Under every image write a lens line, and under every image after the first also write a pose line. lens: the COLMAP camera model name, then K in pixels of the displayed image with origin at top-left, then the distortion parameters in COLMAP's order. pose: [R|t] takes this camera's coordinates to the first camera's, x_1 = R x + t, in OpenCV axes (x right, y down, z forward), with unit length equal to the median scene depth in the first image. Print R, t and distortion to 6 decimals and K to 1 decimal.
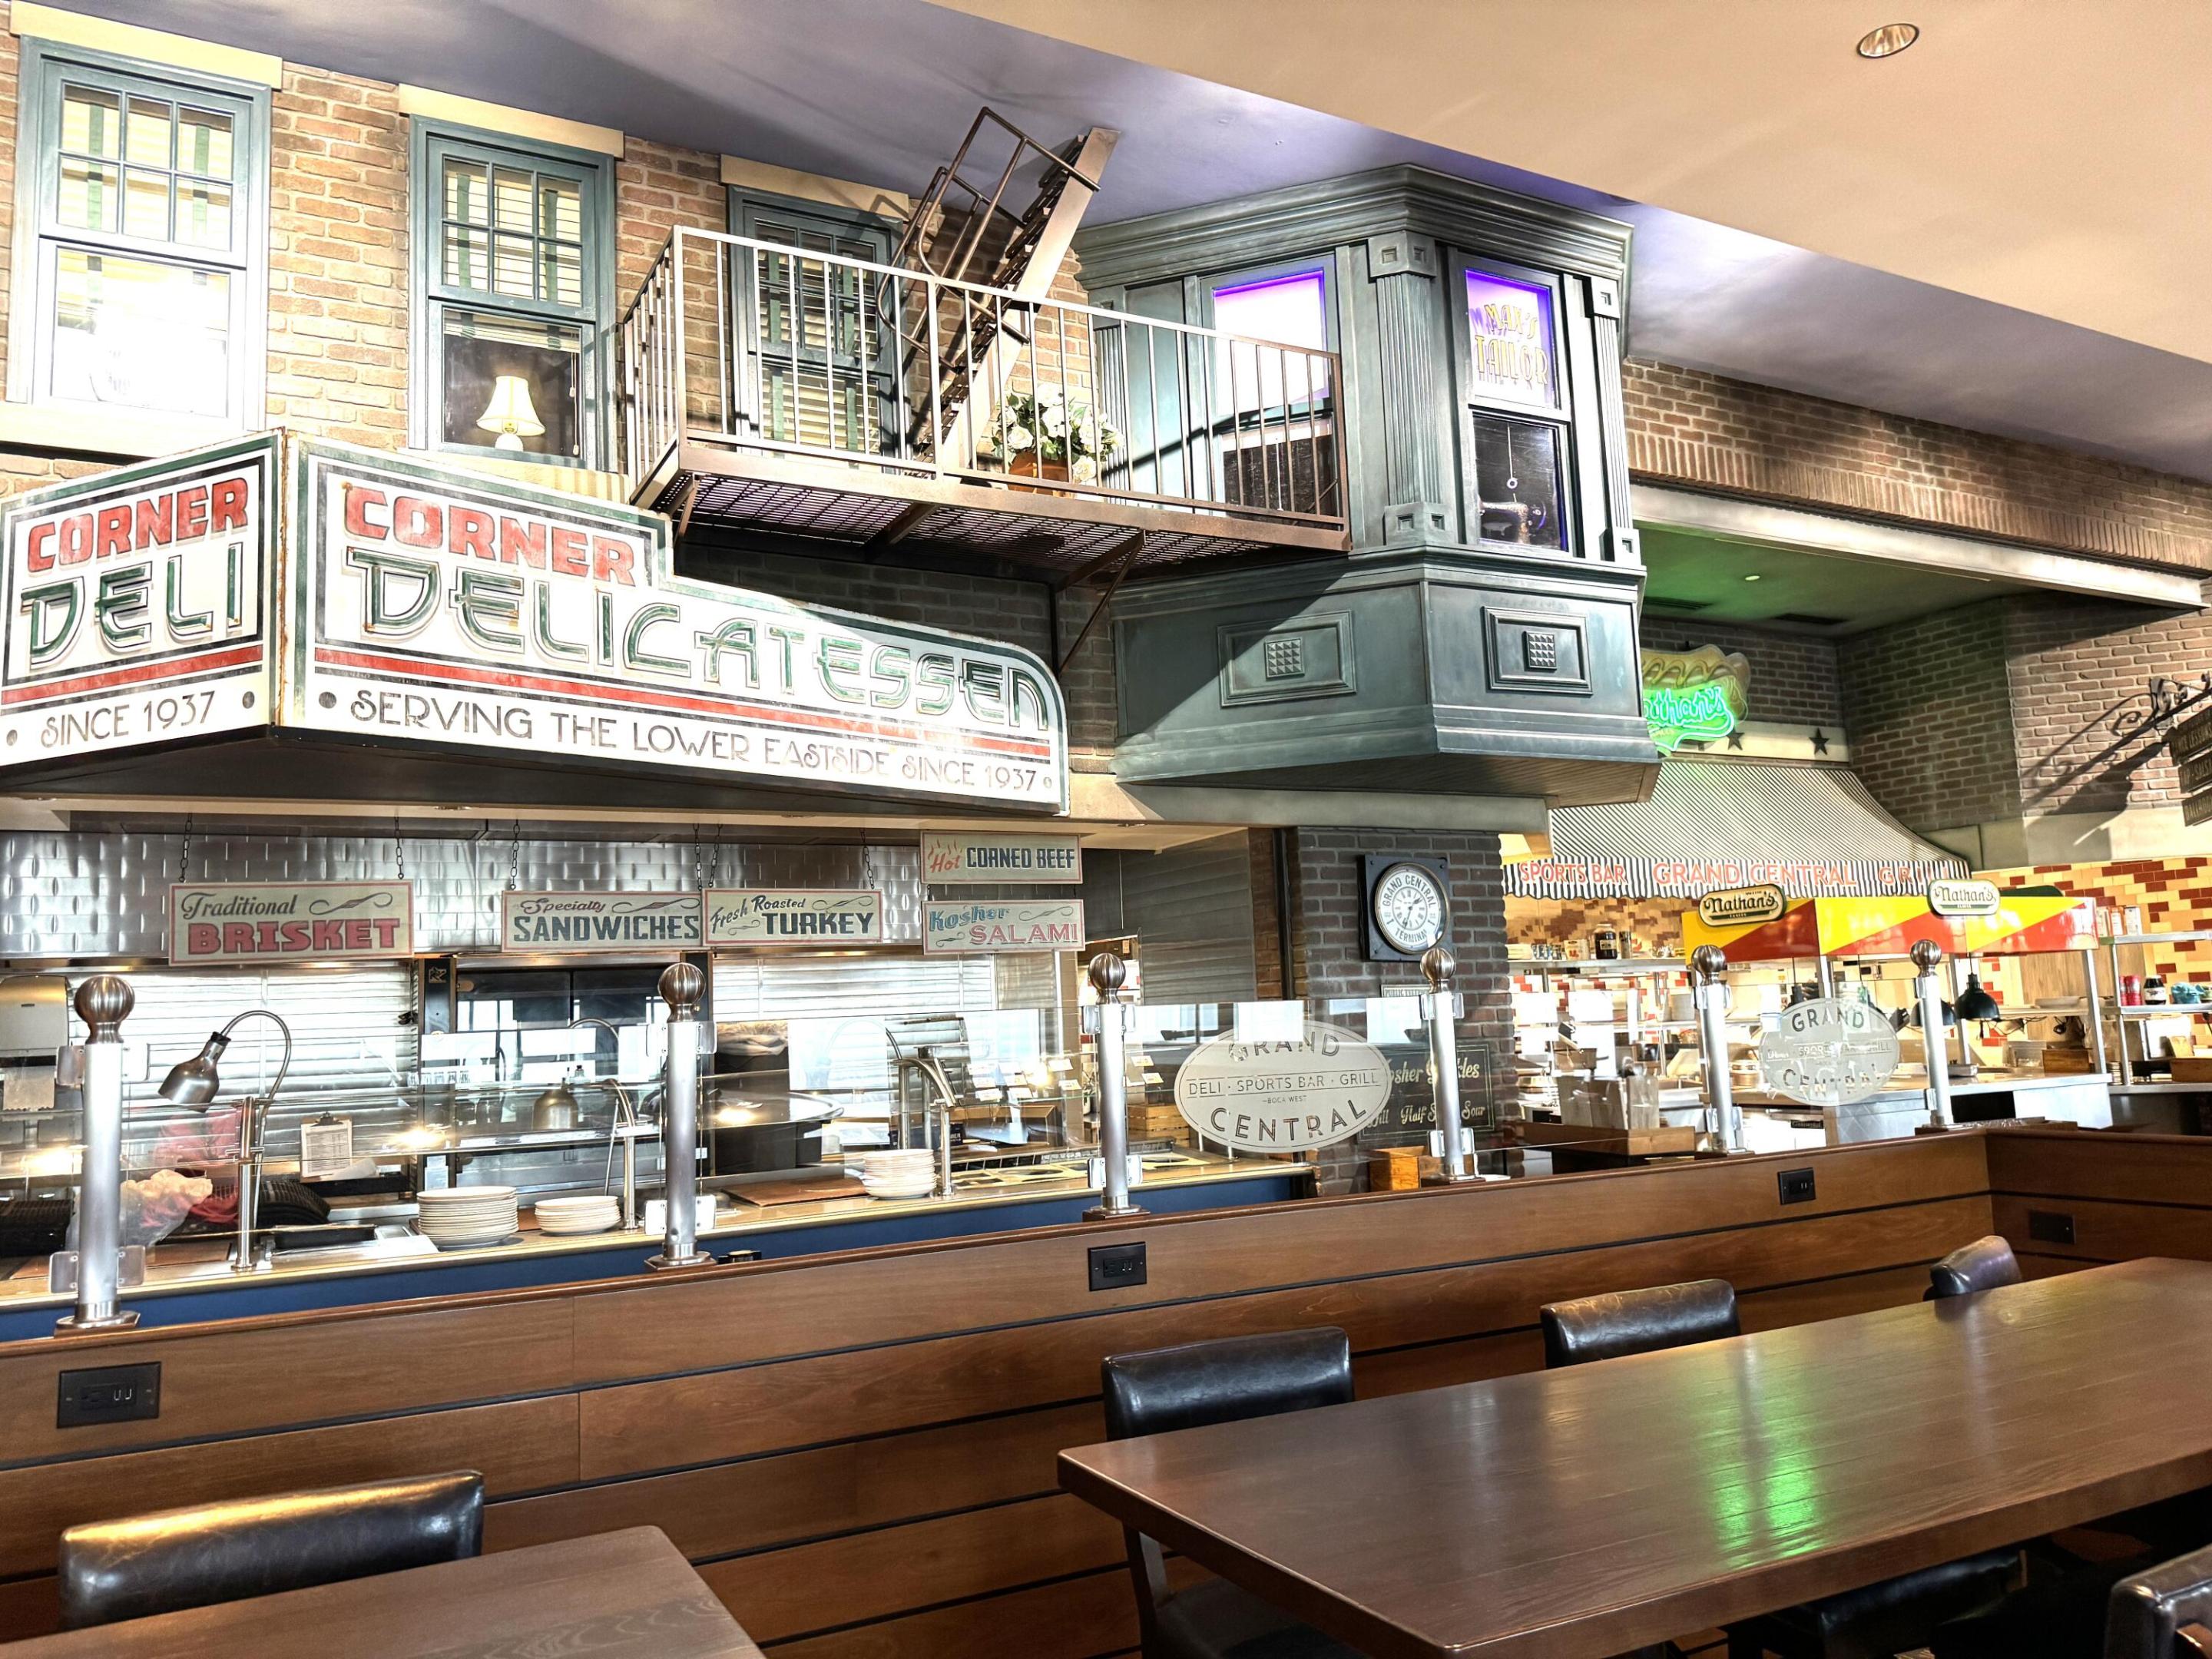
lens RADIAL K [[1535.8, 0, 1106.0], [0, 1535.8, 829.5], [0, 0, 1]] dist [0.104930, -0.163640]
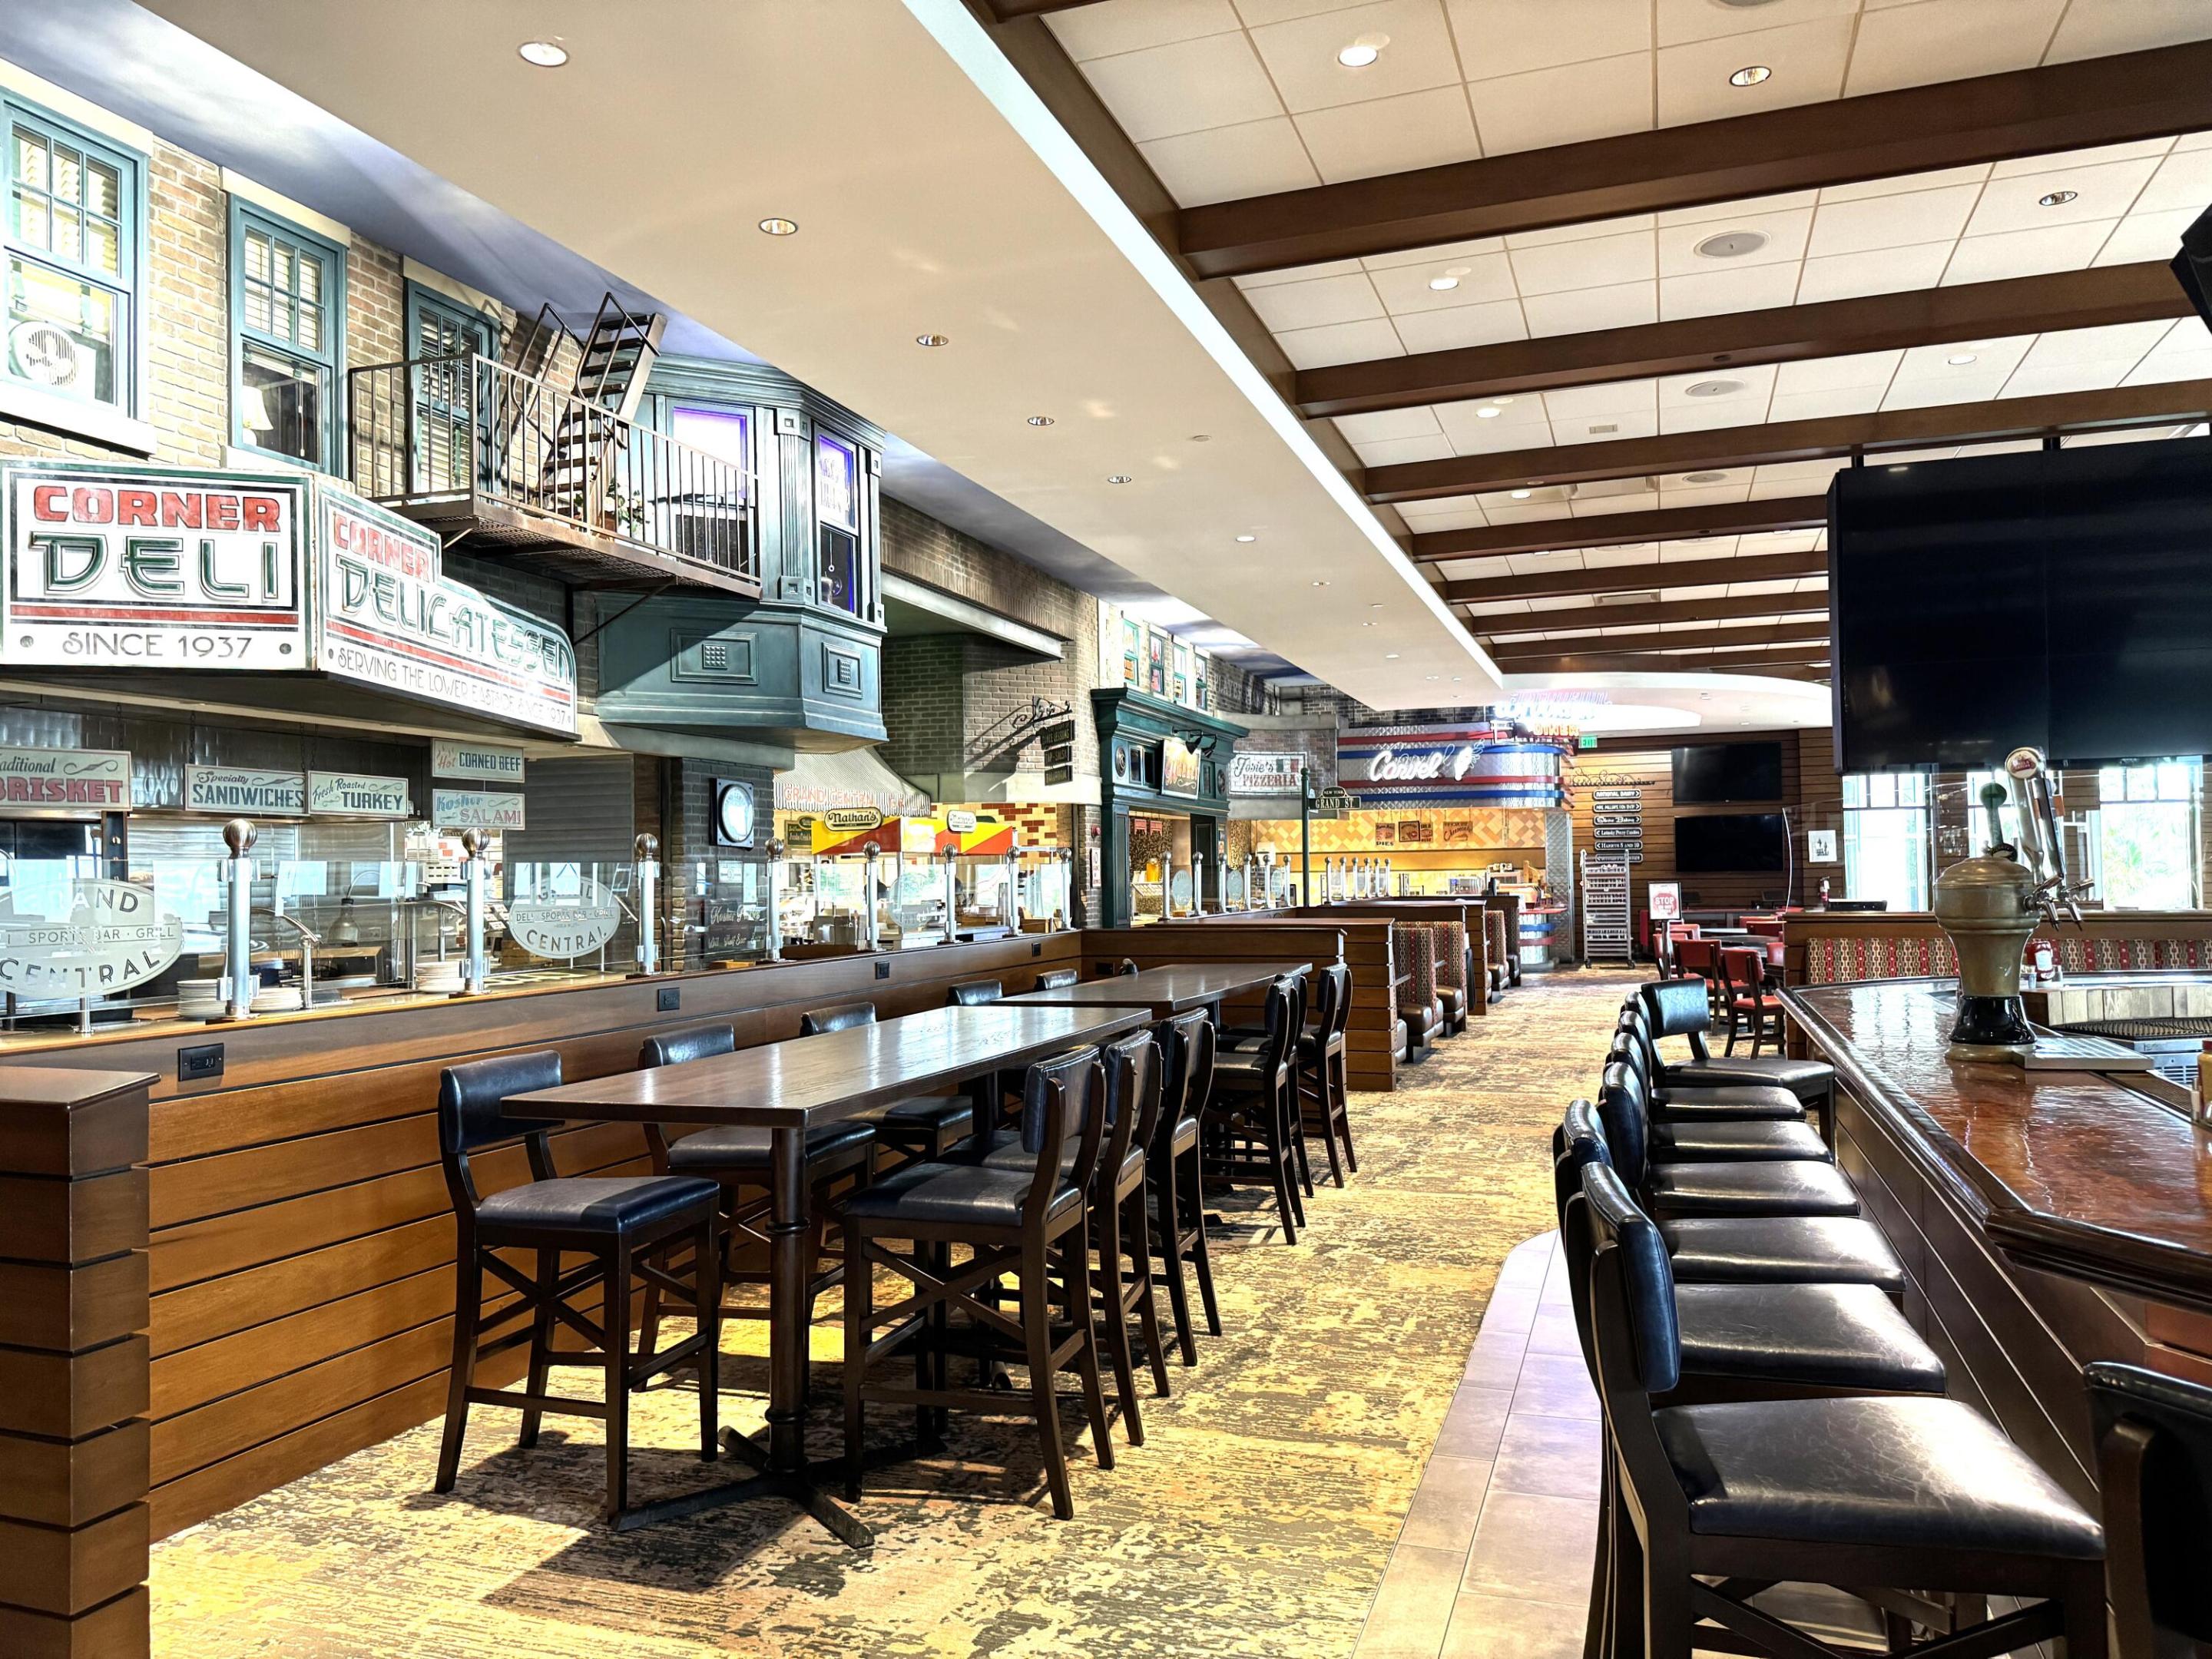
lens RADIAL K [[1535.8, 0, 1106.0], [0, 1535.8, 829.5], [0, 0, 1]] dist [0.104930, -0.163640]
pose [[0.728360, 0.050058, 0.683364, -0.681708], [-0.097822, 0.994708, 0.031398, -0.022143], [-0.678176, -0.089717, 0.729403, -0.475762]]
